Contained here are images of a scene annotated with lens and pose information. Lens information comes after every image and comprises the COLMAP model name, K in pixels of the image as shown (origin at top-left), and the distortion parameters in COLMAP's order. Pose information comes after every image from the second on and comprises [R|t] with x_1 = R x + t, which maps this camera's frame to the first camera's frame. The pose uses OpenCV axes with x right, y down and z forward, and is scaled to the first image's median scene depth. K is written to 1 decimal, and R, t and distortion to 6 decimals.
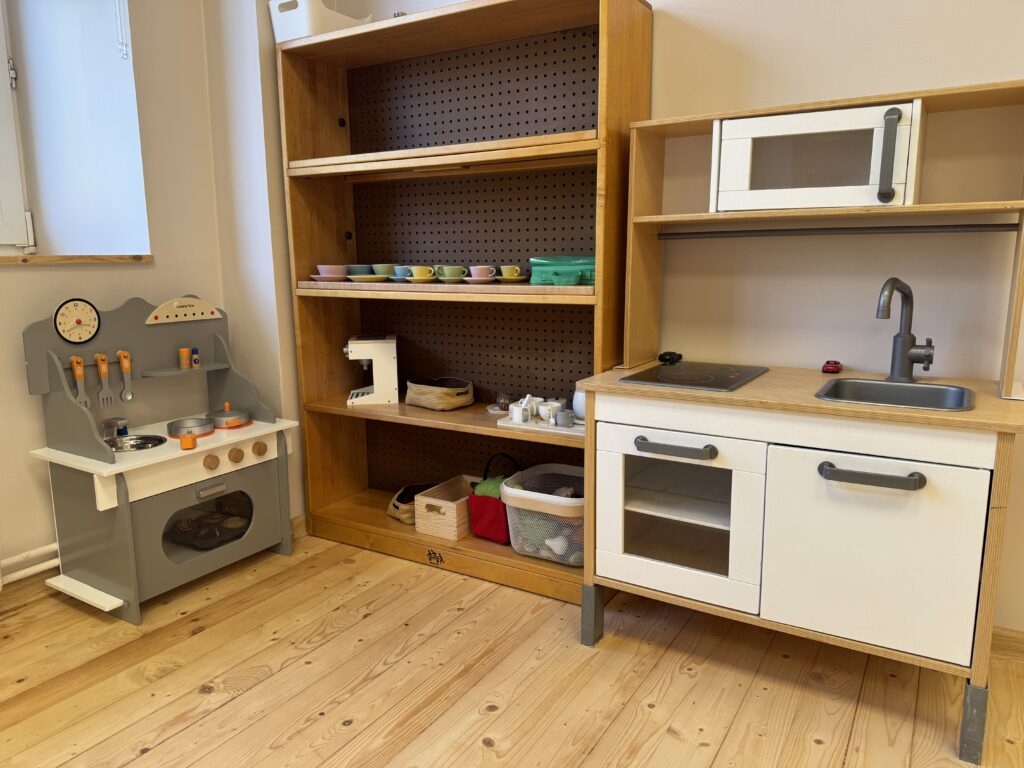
lens RADIAL K [[719.8, 0, 513.1], [0, 719.8, 391.2], [0, 0, 1]] dist [0.006490, -0.002635]
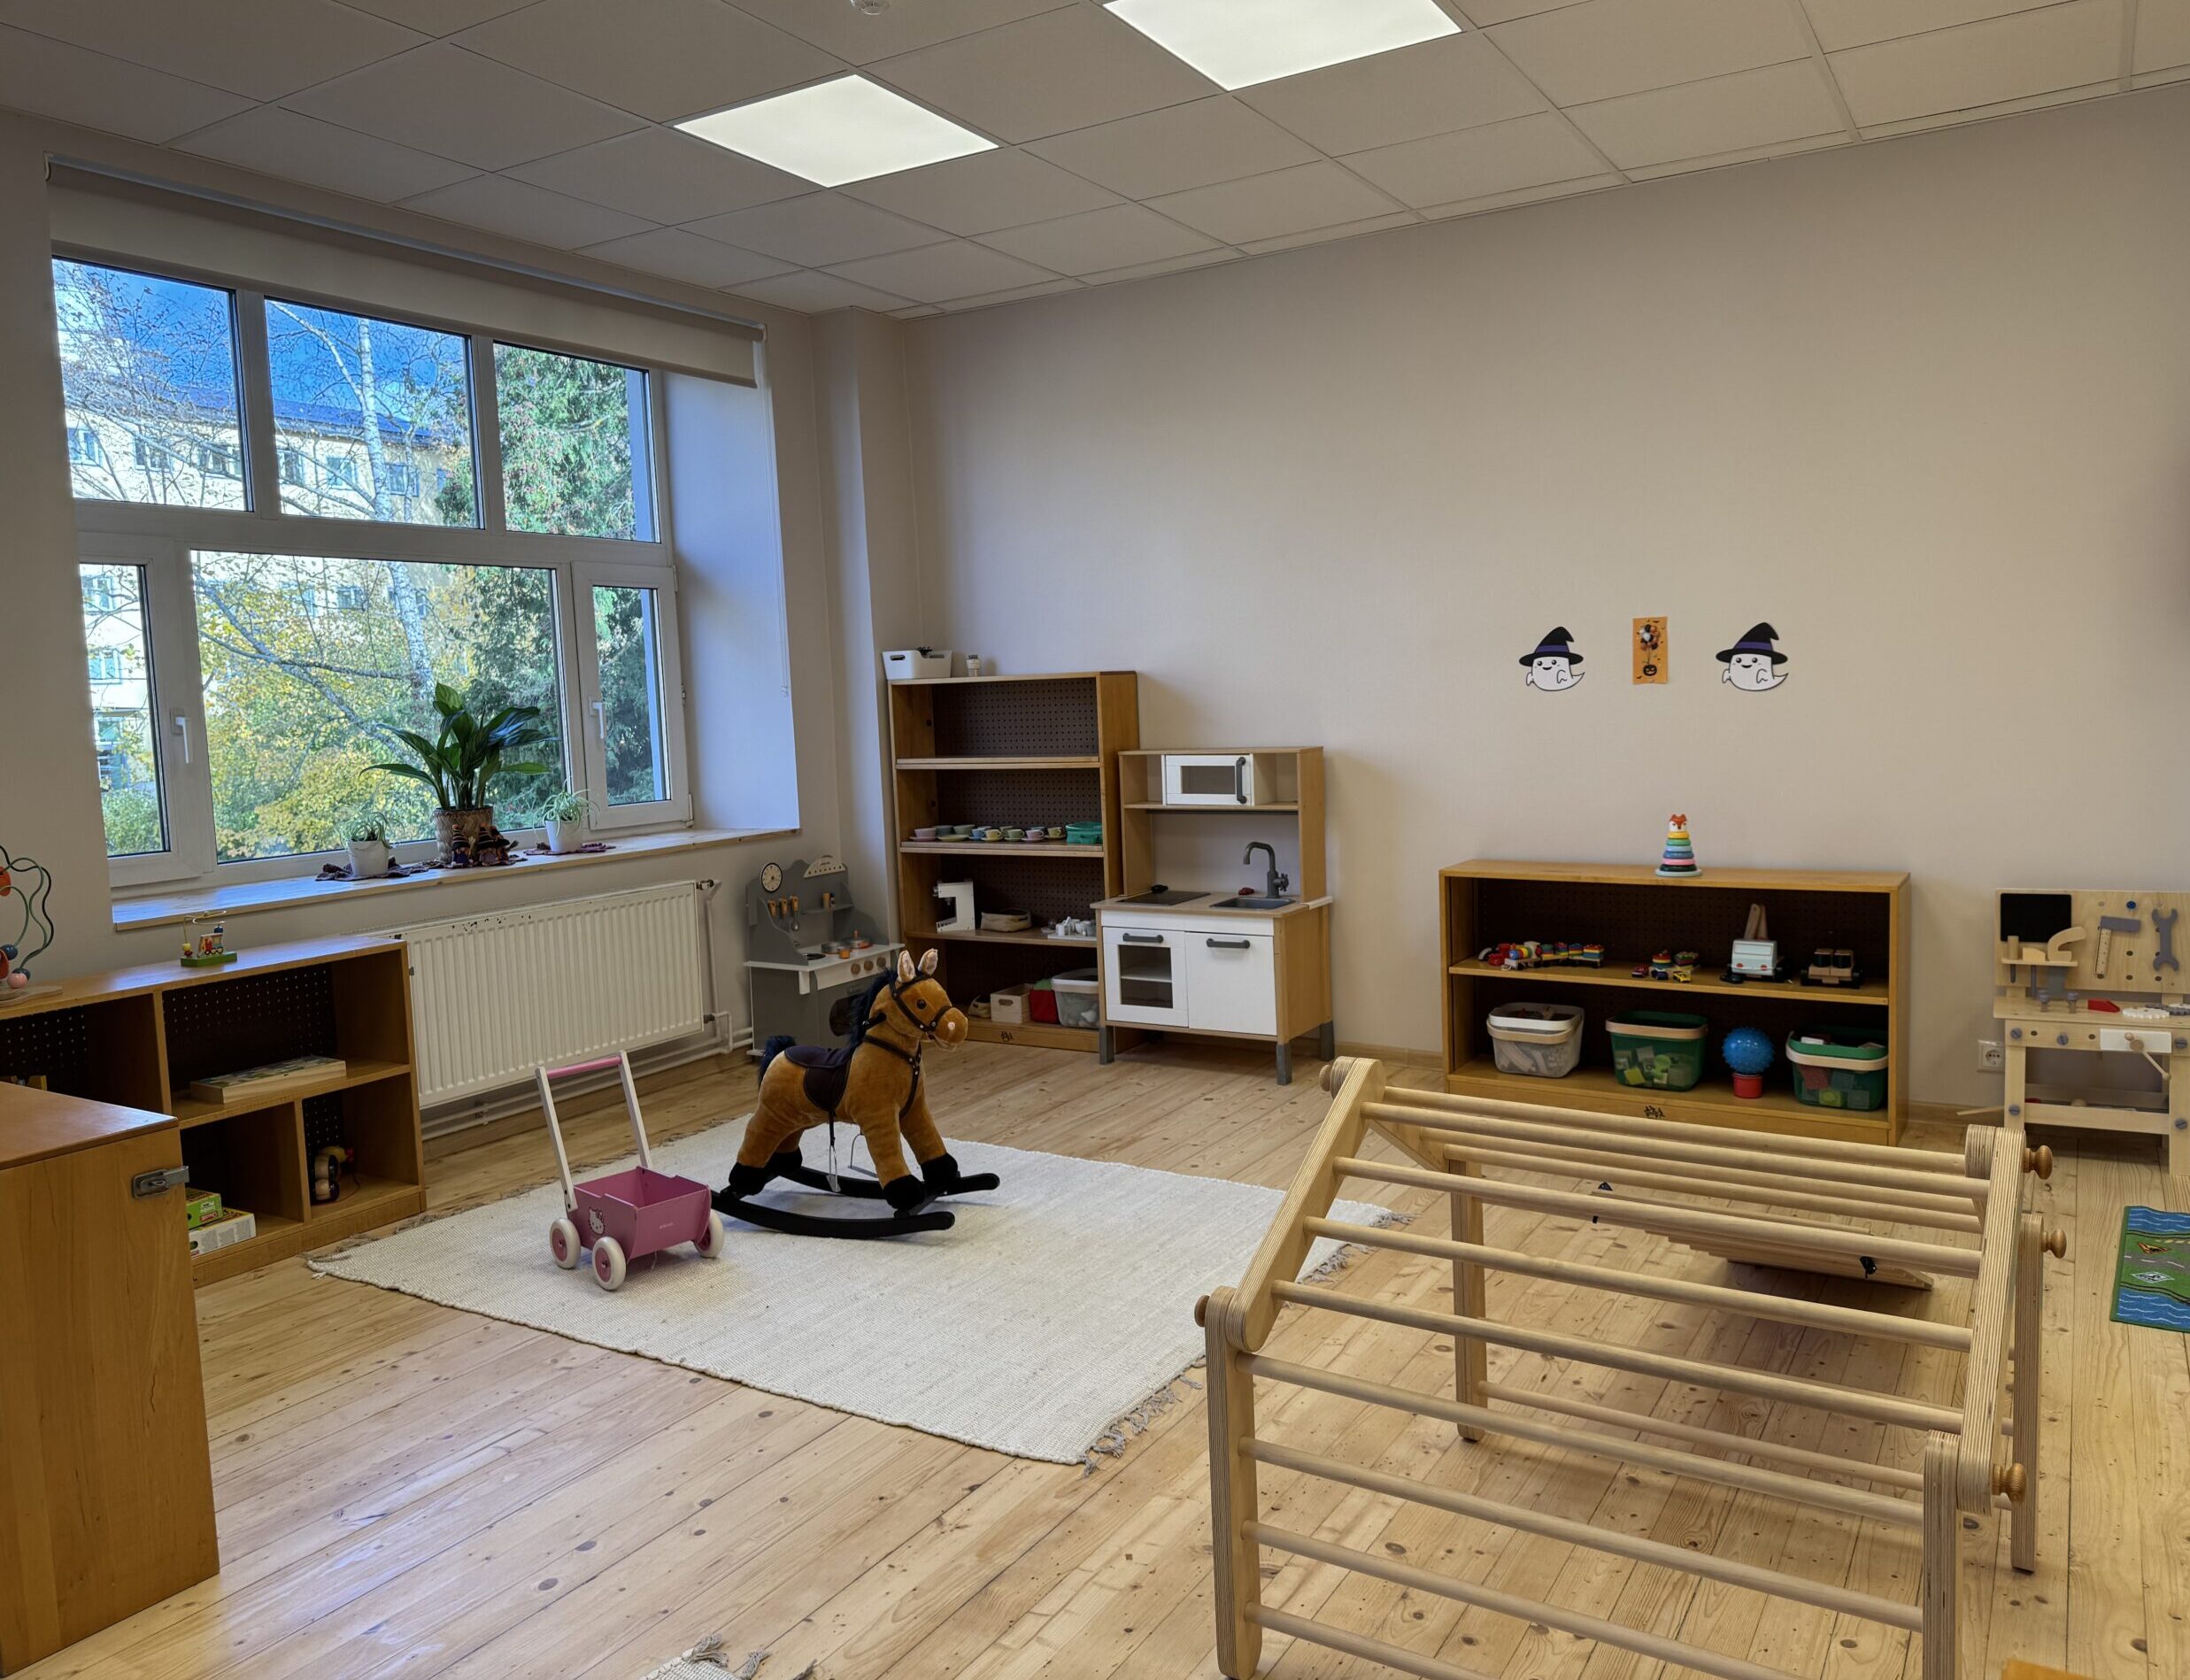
lens RADIAL K [[1583.1, 0, 1109.4], [0, 1583.1, 831.9], [0, 0, 1]] dist [0.003715, 0.000048]
pose [[0.999447, -0.032413, -0.007406, 0.135425], [0.031631, 0.995573, -0.088508, 0.121169], [0.010242, 0.088224, 0.996048, -2.241310]]
